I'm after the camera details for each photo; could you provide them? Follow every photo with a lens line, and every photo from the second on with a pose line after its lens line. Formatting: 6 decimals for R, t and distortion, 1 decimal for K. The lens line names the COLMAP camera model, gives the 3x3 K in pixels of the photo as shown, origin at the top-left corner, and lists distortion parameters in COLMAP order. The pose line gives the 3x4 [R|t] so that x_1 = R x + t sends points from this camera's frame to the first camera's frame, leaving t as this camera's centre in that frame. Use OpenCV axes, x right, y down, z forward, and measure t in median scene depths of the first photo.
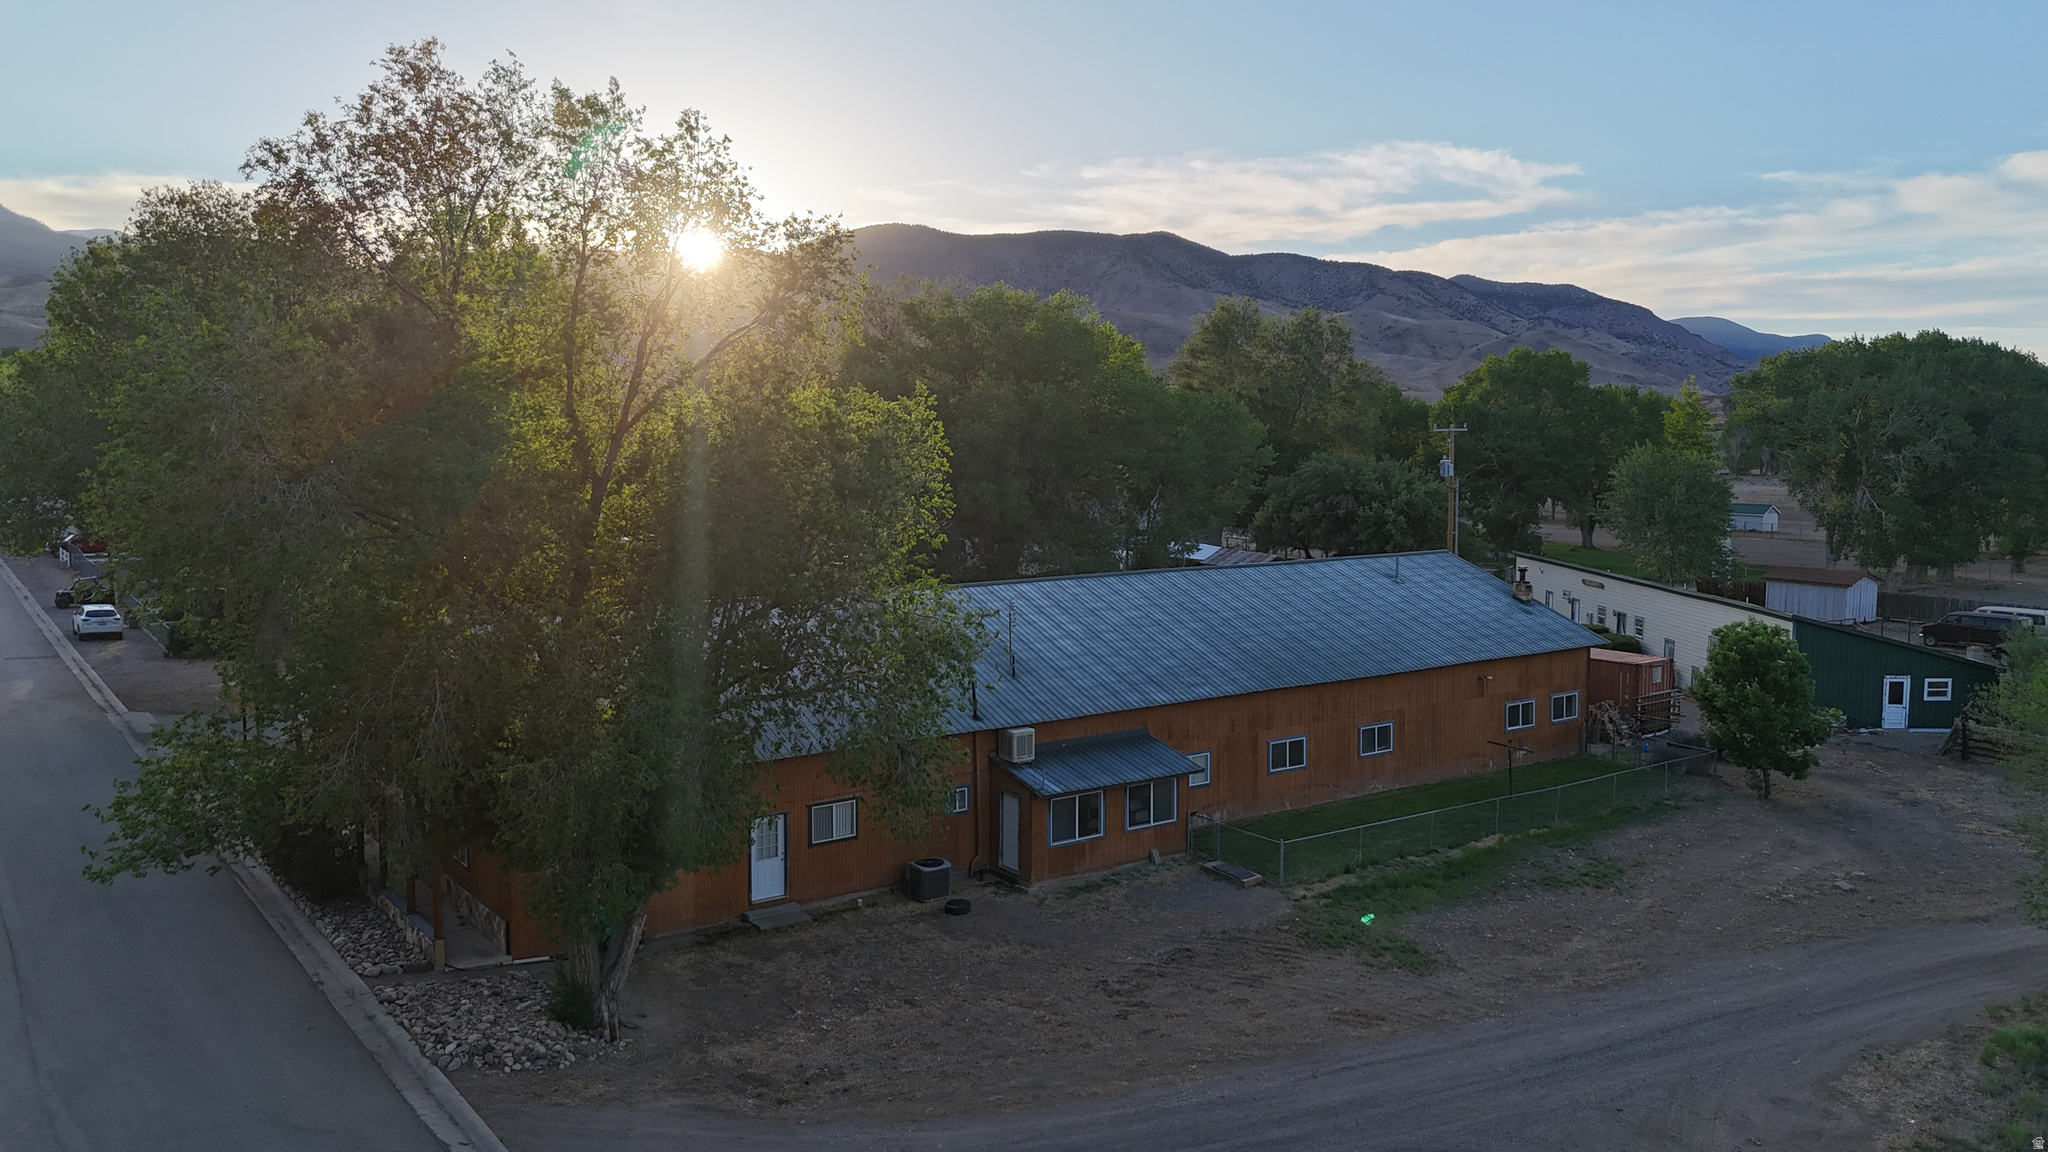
lens RADIAL K [[1496.7, 0, 1032.3], [0, 1496.7, 585.2], [0, 0, 1]] dist [0.031950, -0.010266]
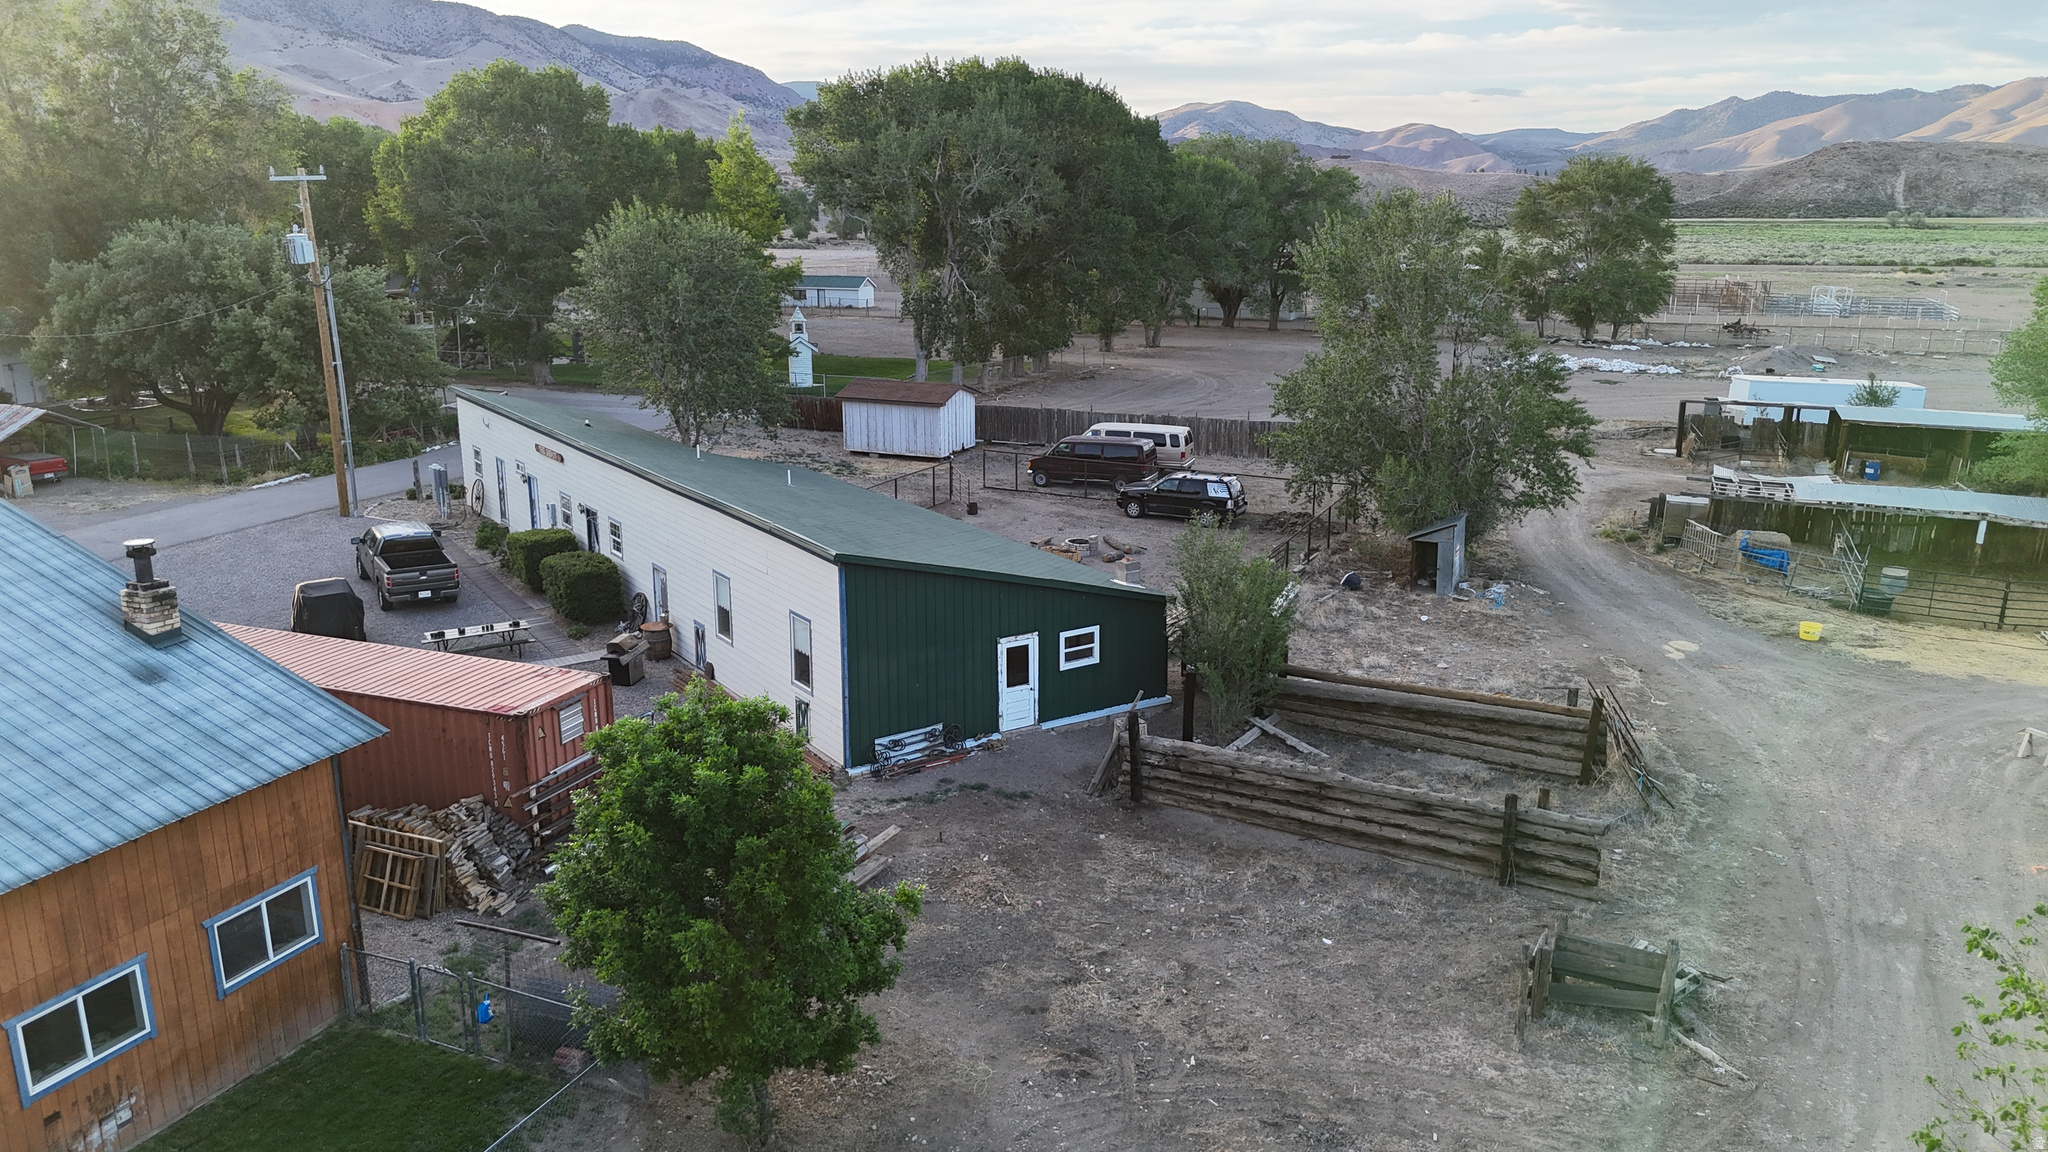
lens RADIAL K [[1496.7, 0, 1032.3], [0, 1496.7, 585.2], [0, 0, 1]] dist [0.031950, -0.010266]
pose [[0.851513, -0.135199, 0.506603, 0.174508], [0.057135, 0.984357, 0.166666, -0.027468], [-0.521212, -0.112974, 0.845917, 0.309533]]
